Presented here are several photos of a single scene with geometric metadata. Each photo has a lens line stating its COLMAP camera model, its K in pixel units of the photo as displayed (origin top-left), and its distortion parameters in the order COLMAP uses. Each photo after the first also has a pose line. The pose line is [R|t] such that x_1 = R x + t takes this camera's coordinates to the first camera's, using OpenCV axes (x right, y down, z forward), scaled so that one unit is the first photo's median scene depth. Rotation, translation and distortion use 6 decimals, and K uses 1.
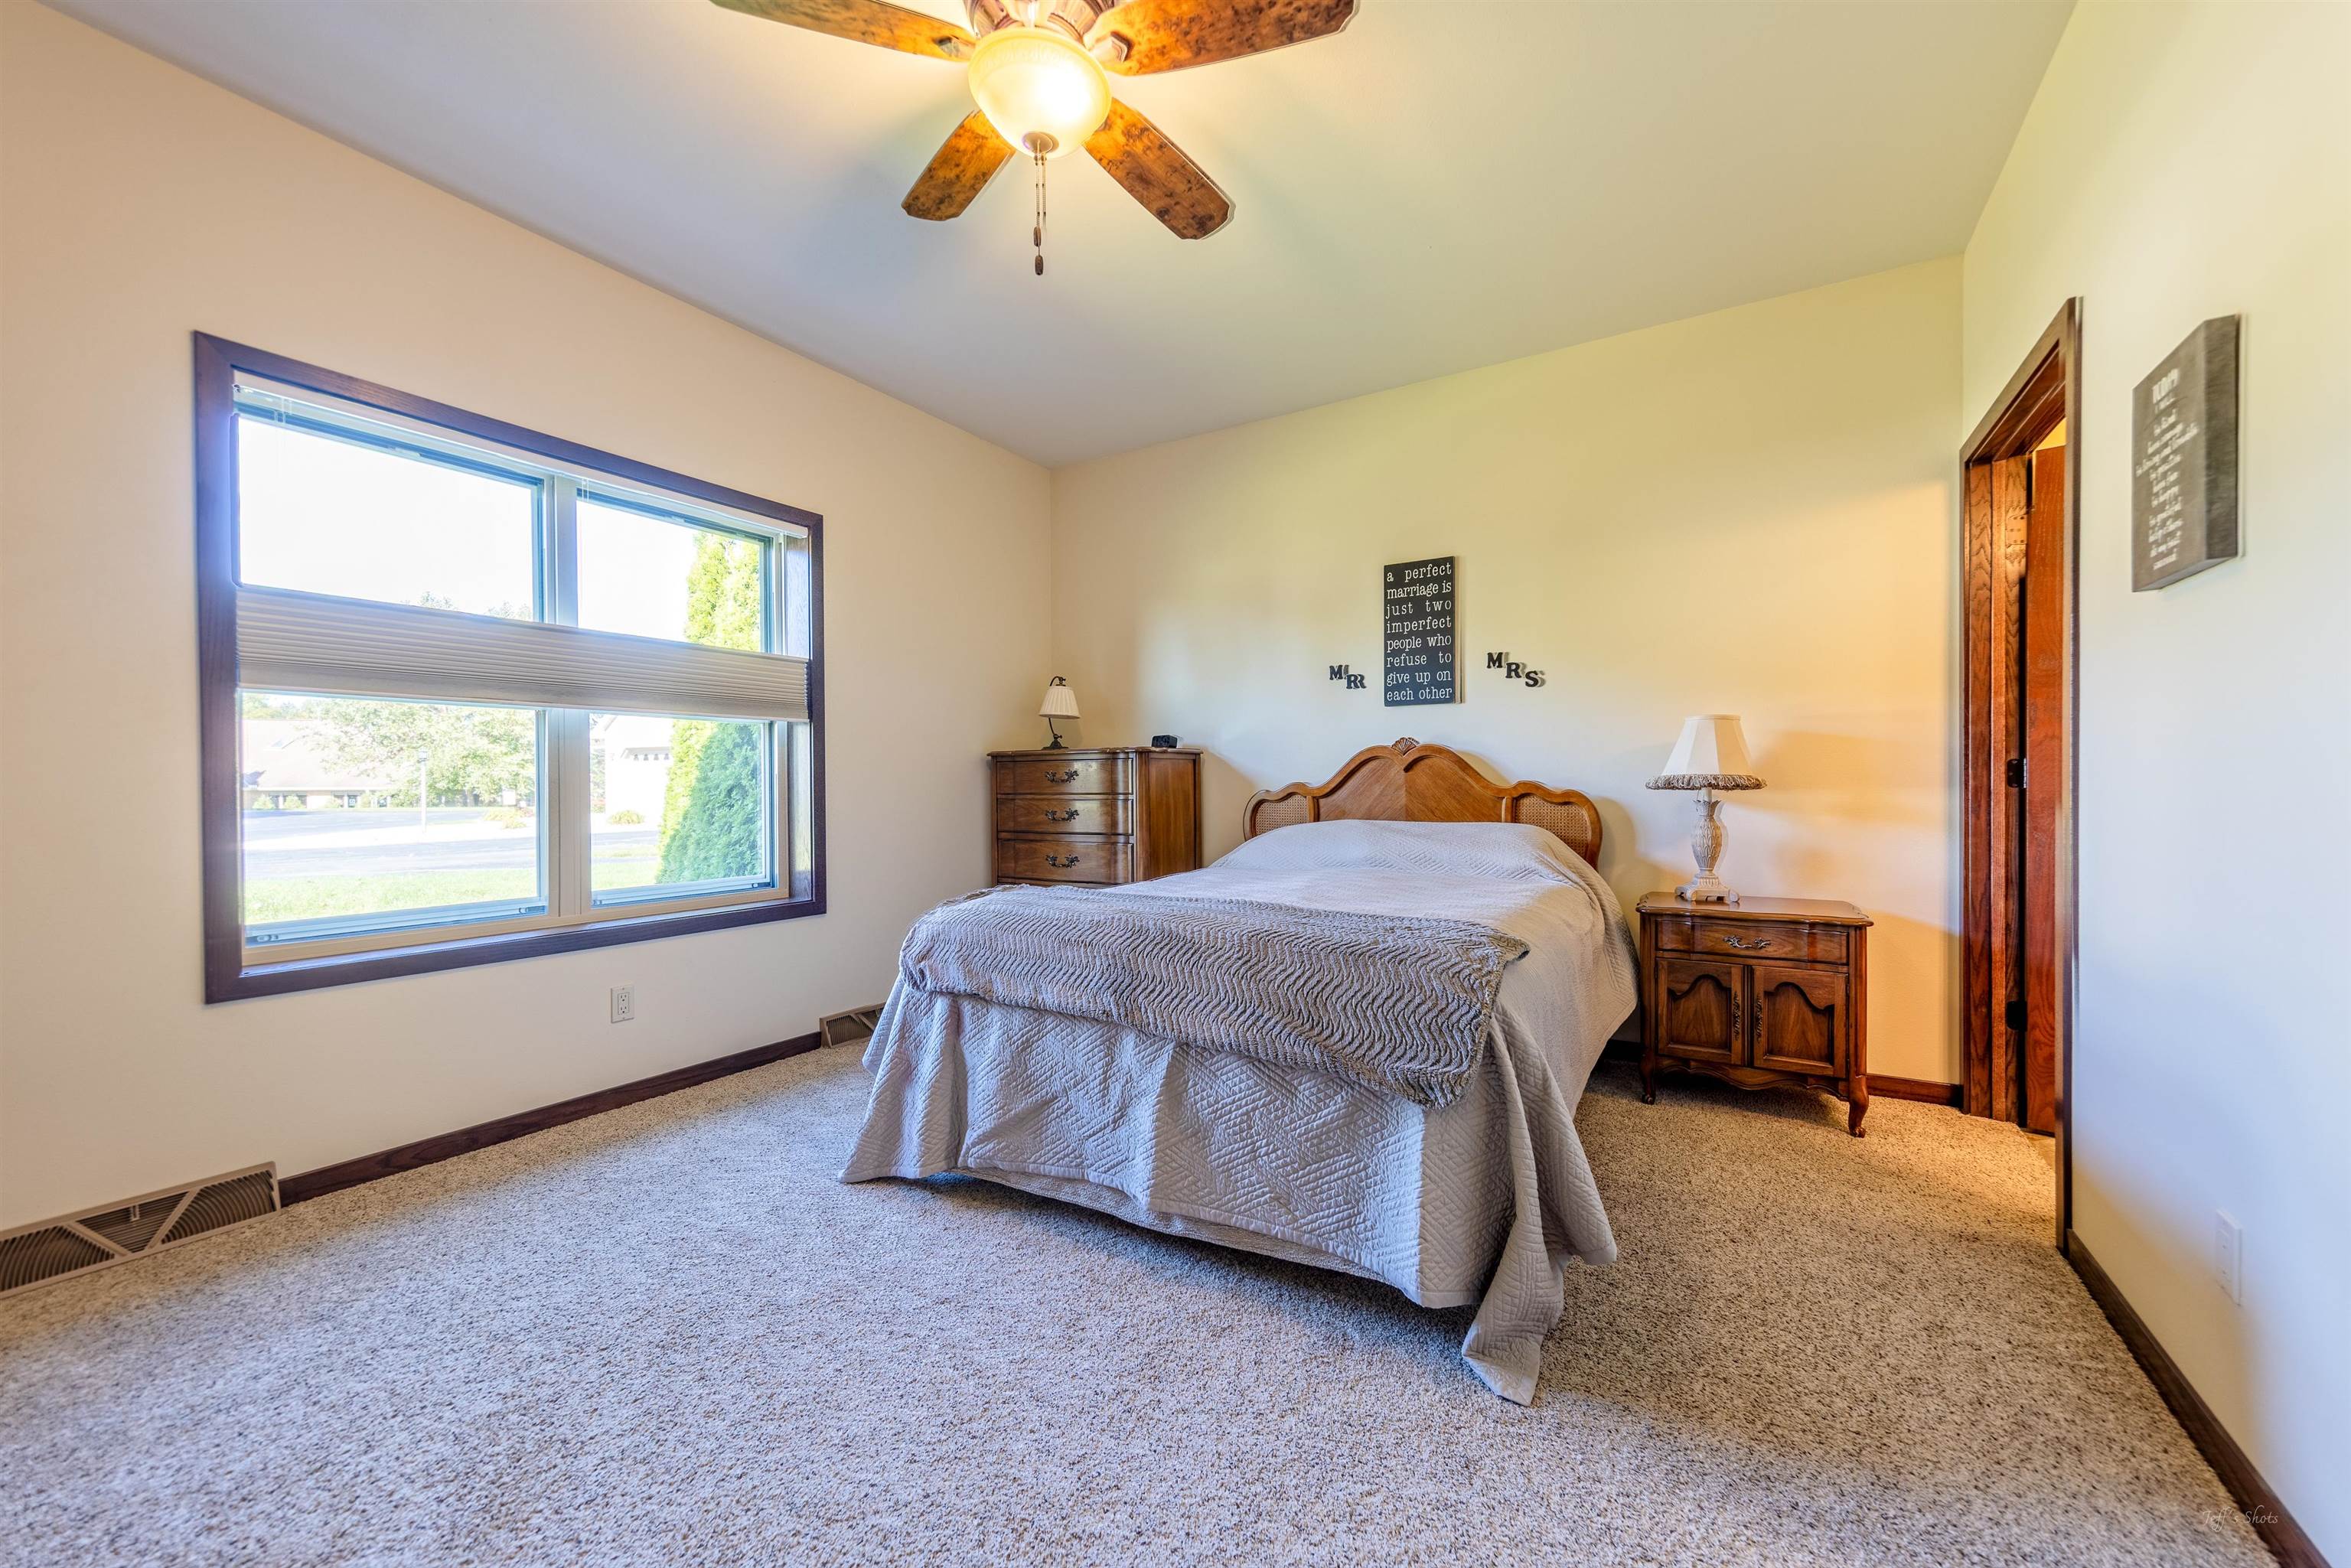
lens RADIAL K [[933.5, 0, 1190.1], [0, 933.5, 785.3], [0, 0, 1]] dist [0.009498, -0.000047]
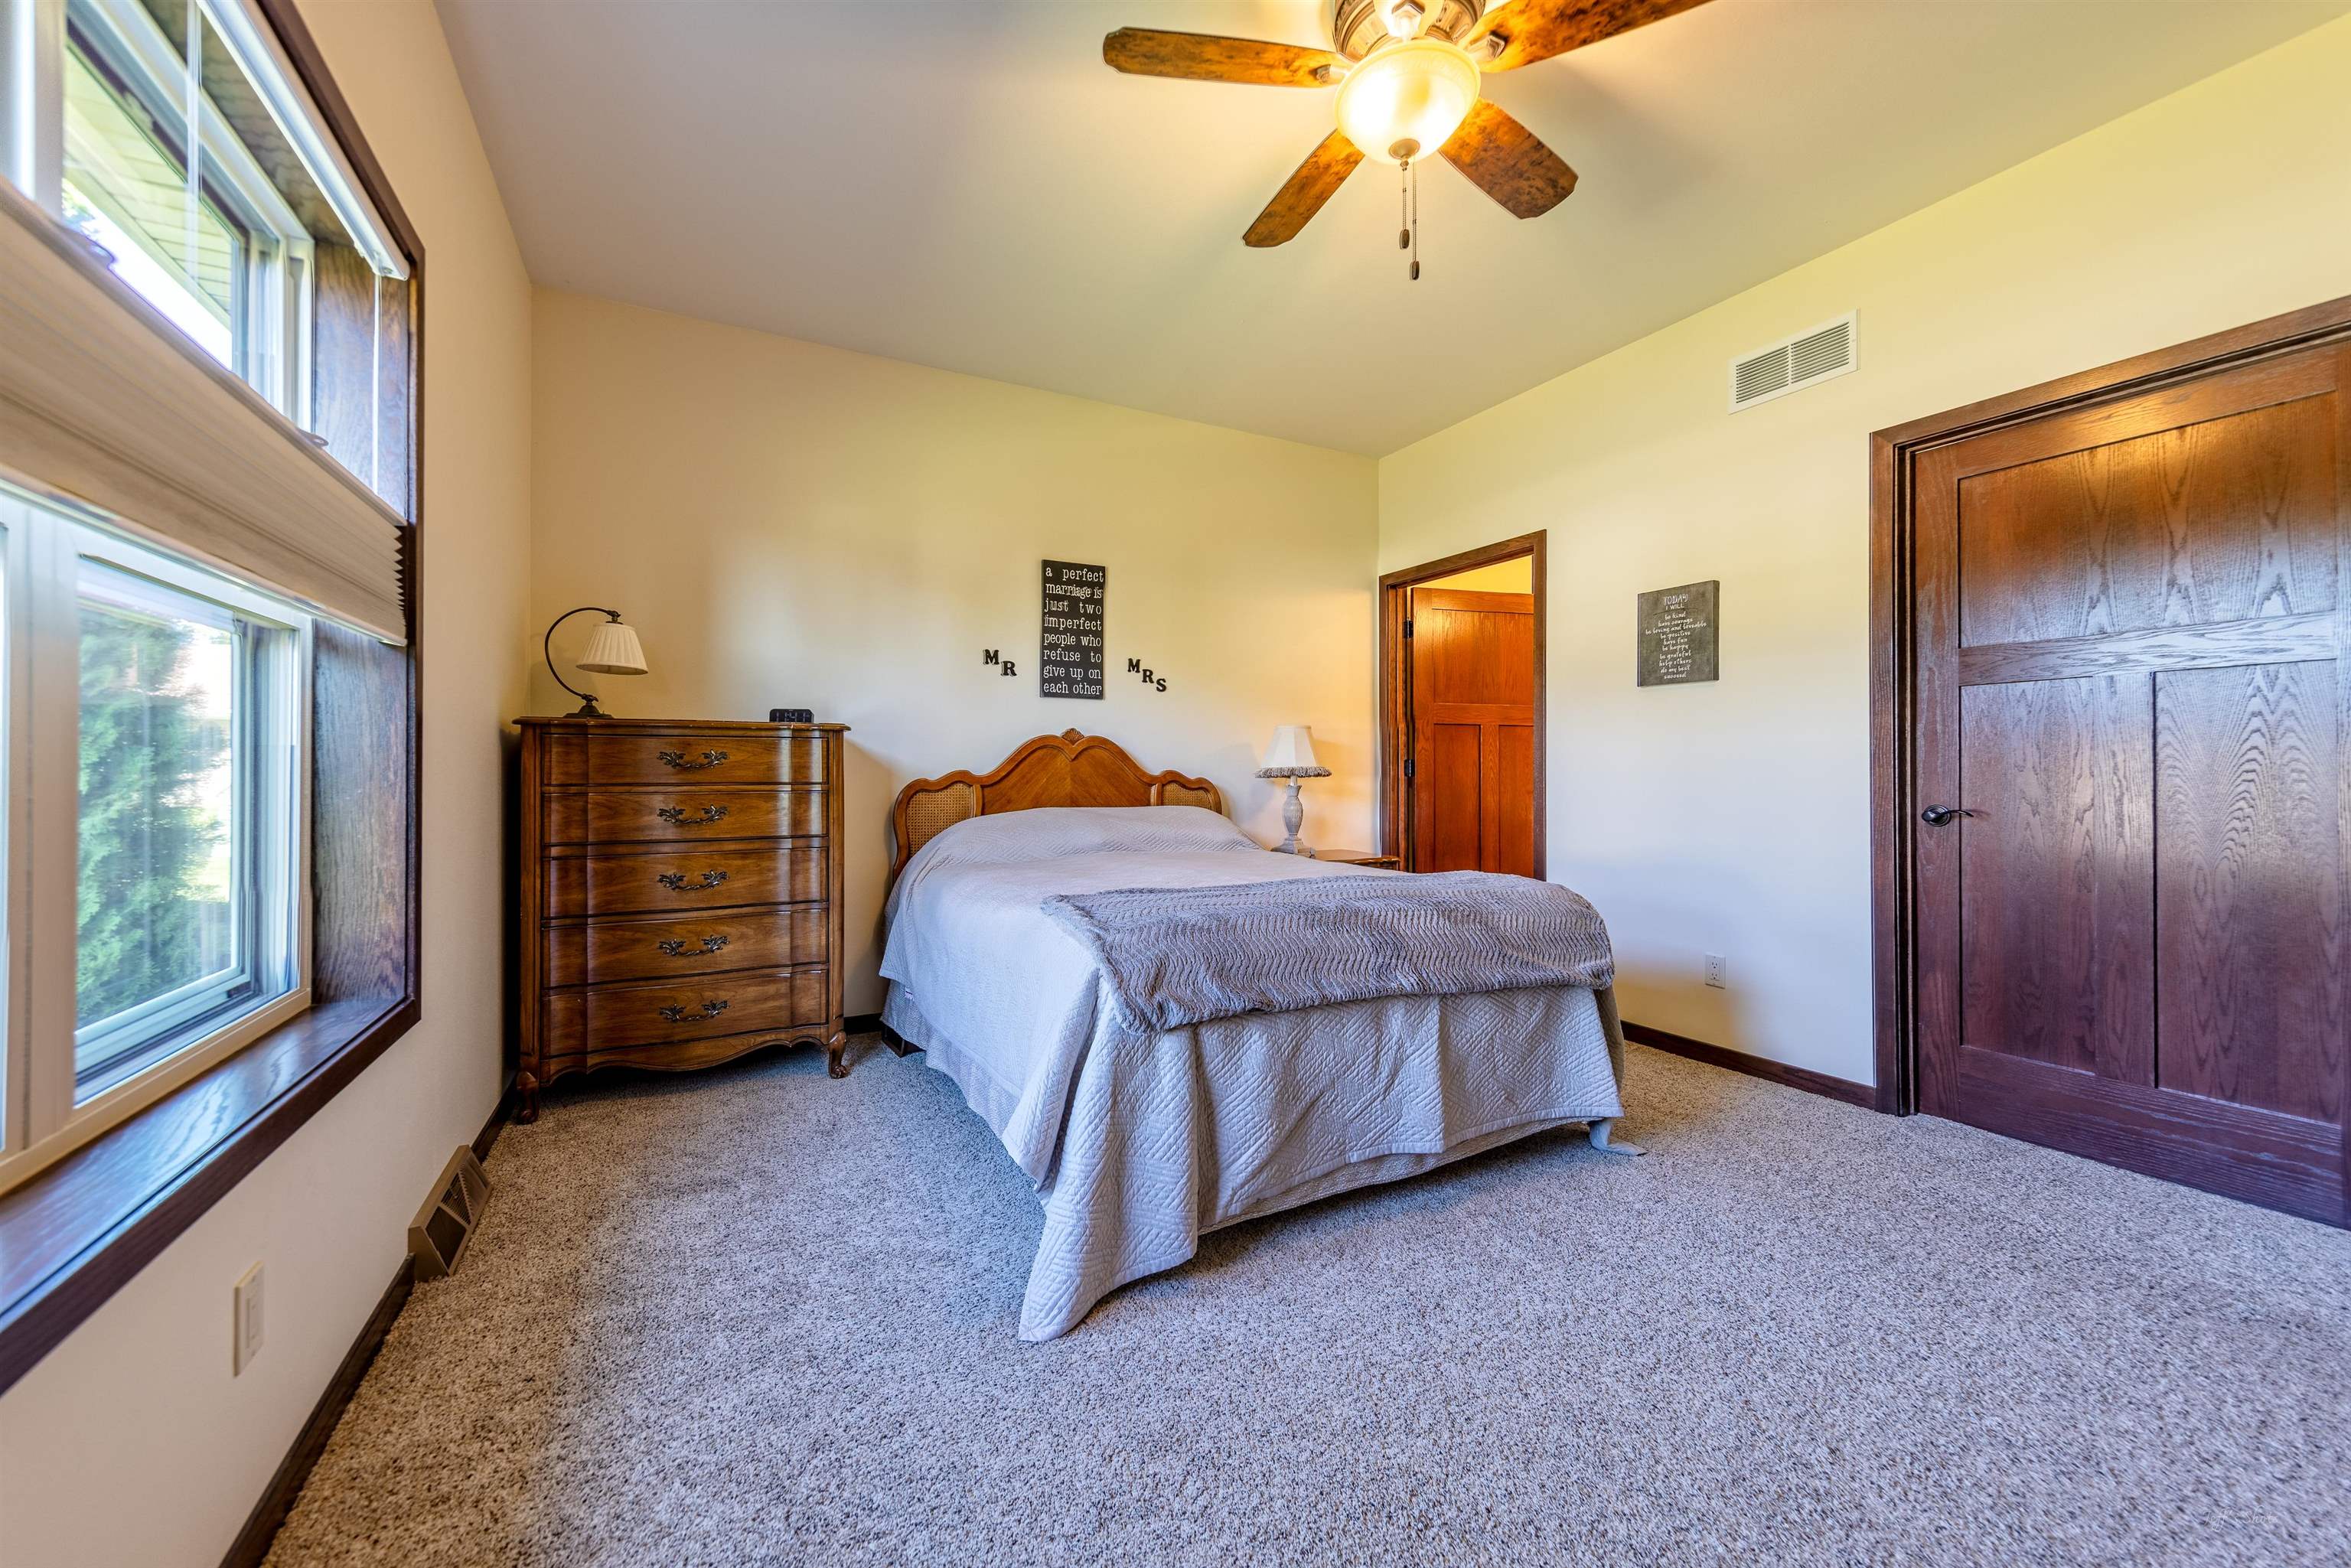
lens RADIAL K [[897.4, 0, 1214.3], [0, 897.4, 774.4], [0, 0, 1]] dist [0.011016, -0.000025]
pose [[0.500876, 0.003492, 0.865512, -0.566683], [-0.001628, 0.999994, -0.003092, 0.003151], [-0.865518, 0.000140, 0.500879, 0.354057]]
